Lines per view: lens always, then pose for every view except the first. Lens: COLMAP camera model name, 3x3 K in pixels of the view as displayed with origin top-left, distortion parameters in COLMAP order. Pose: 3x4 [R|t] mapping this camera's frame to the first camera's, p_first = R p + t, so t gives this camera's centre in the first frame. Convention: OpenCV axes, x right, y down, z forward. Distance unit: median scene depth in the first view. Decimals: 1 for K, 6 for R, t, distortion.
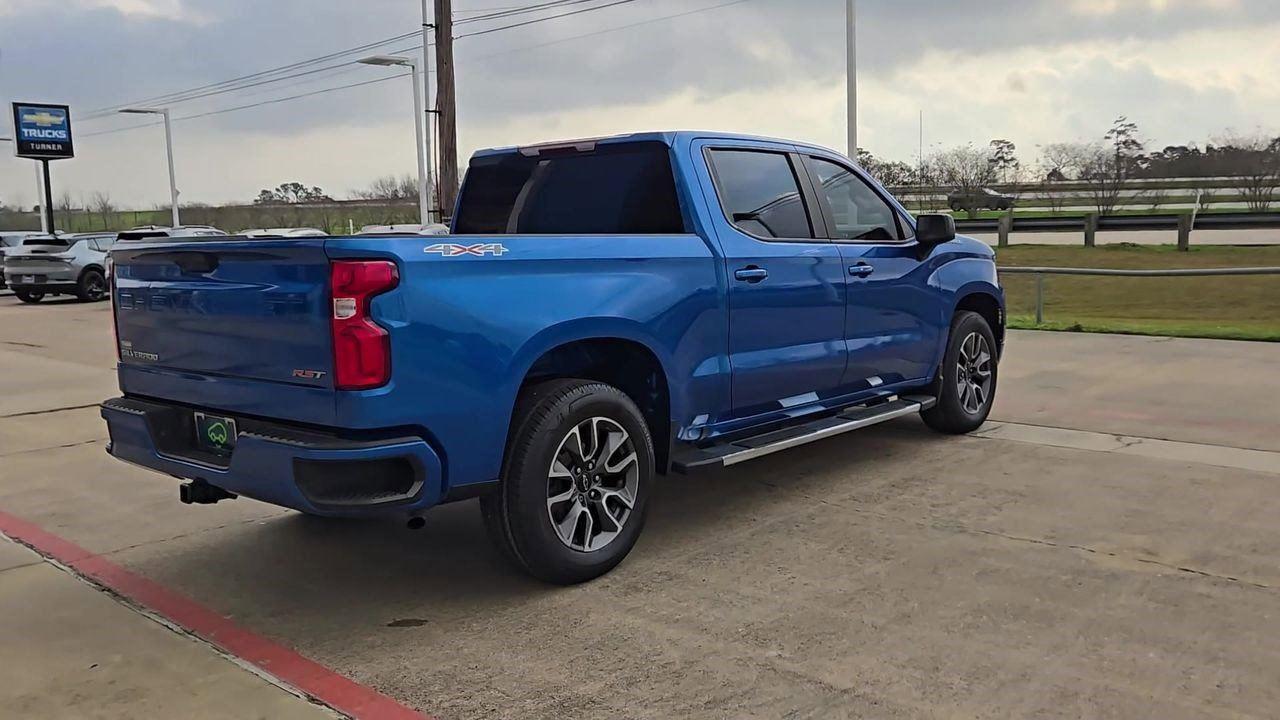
lens RADIAL K [[1074.6, 0, 635.3], [0, 1074.6, 356.1], [0, 0, 1]] dist [0.026017, -0.032560]
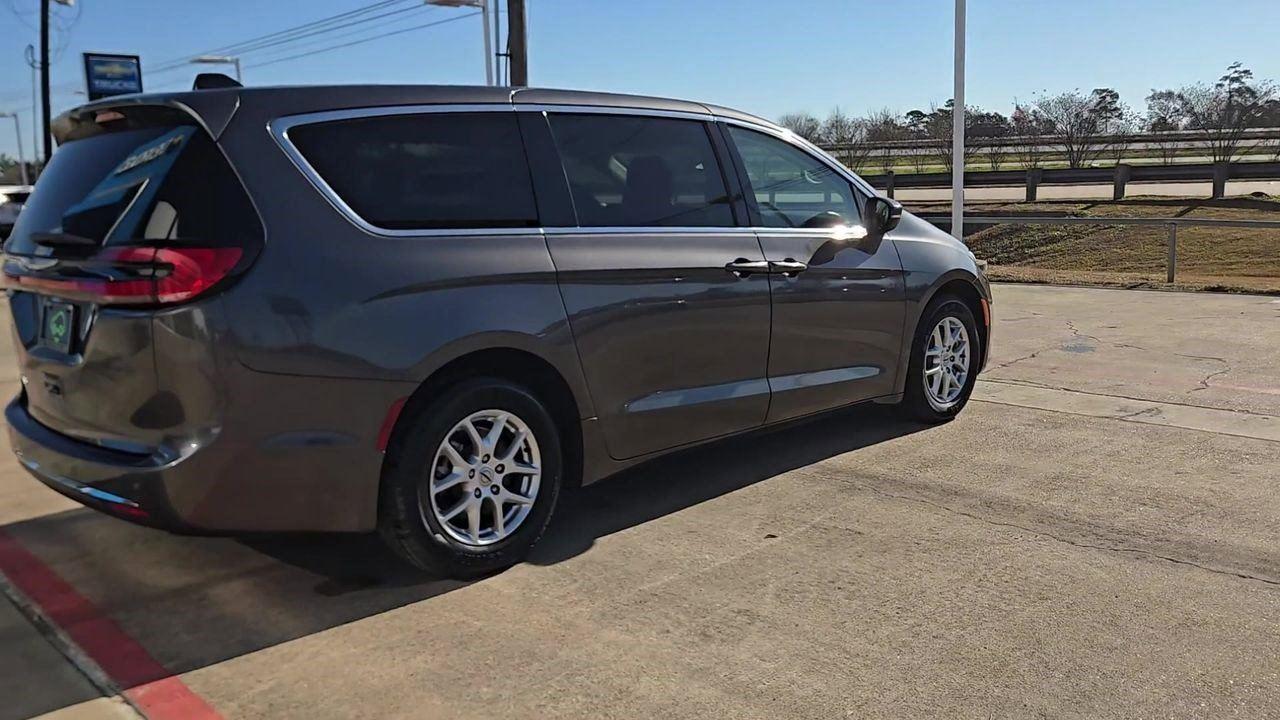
lens RADIAL K [[1074.6, 0, 634.5], [0, 1074.6, 348.2], [0, 0, 1]] dist [0.026017, -0.032560]
pose [[0.996932, 0.008051, -0.077861, 0.001314], [-0.005480, 0.999434, 0.033186, -0.001540], [0.078084, -0.032657, 0.996412, 0.041194]]
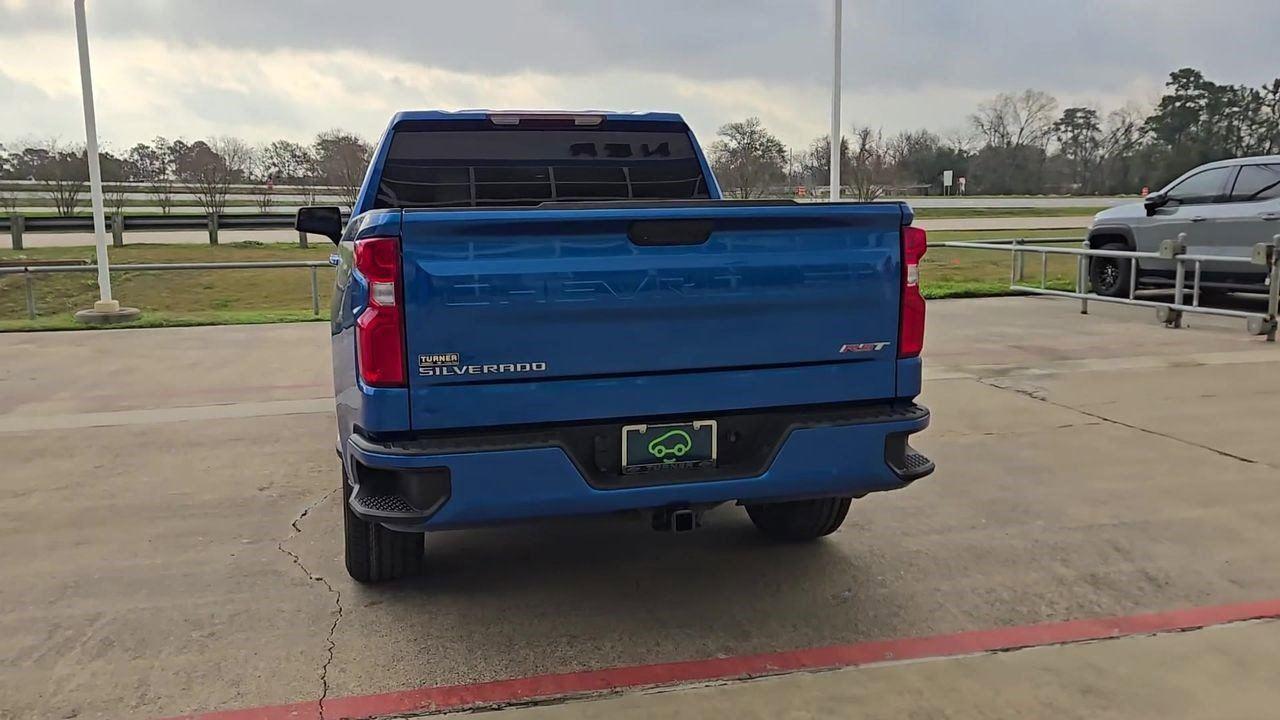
lens RADIAL K [[1074.6, 0, 616.8], [0, 1074.6, 365.7], [0, 0, 1]] dist [0.026017, -0.032560]
pose [[0.561142, -0.099898, 0.821669, -0.215291], [0.096802, 0.993799, 0.054716, -0.007361], [-0.822039, 0.048835, 0.567333, 0.114447]]
